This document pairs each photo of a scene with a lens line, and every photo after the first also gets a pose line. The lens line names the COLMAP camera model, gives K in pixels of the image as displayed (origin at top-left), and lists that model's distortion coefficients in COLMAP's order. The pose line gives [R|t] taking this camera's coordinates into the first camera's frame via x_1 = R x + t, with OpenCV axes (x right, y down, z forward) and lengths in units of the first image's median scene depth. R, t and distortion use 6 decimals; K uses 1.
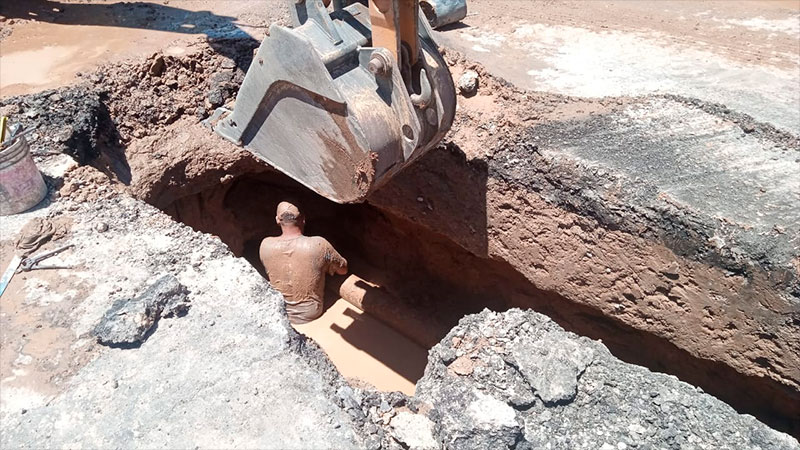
lens RADIAL K [[591.7, 0, 393.7], [0, 591.7, 227.7], [0, 0, 1]] dist [0.006559, -0.002550]
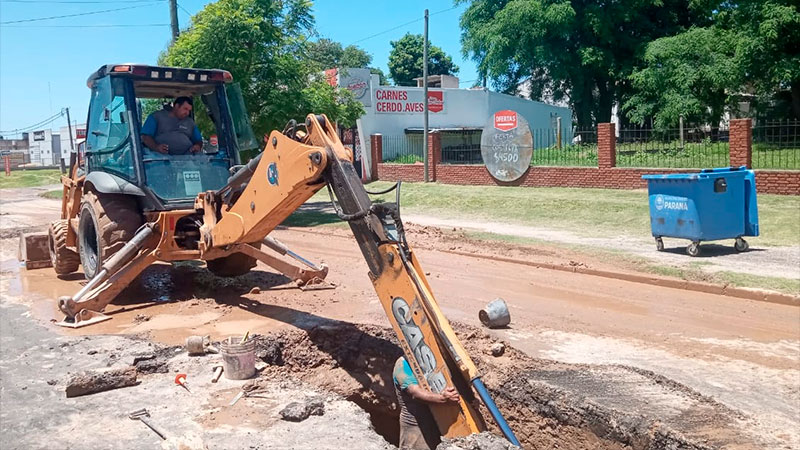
lens RADIAL K [[591.7, 0, 400.1], [0, 591.7, 225.1], [0, 0, 1]] dist [0.006559, -0.002550]
pose [[0.980743, 0.049245, -0.188990, 0.184560], [-0.143723, 0.837190, -0.527690, 0.446426], [0.132235, 0.544691, 0.828146, -0.704227]]
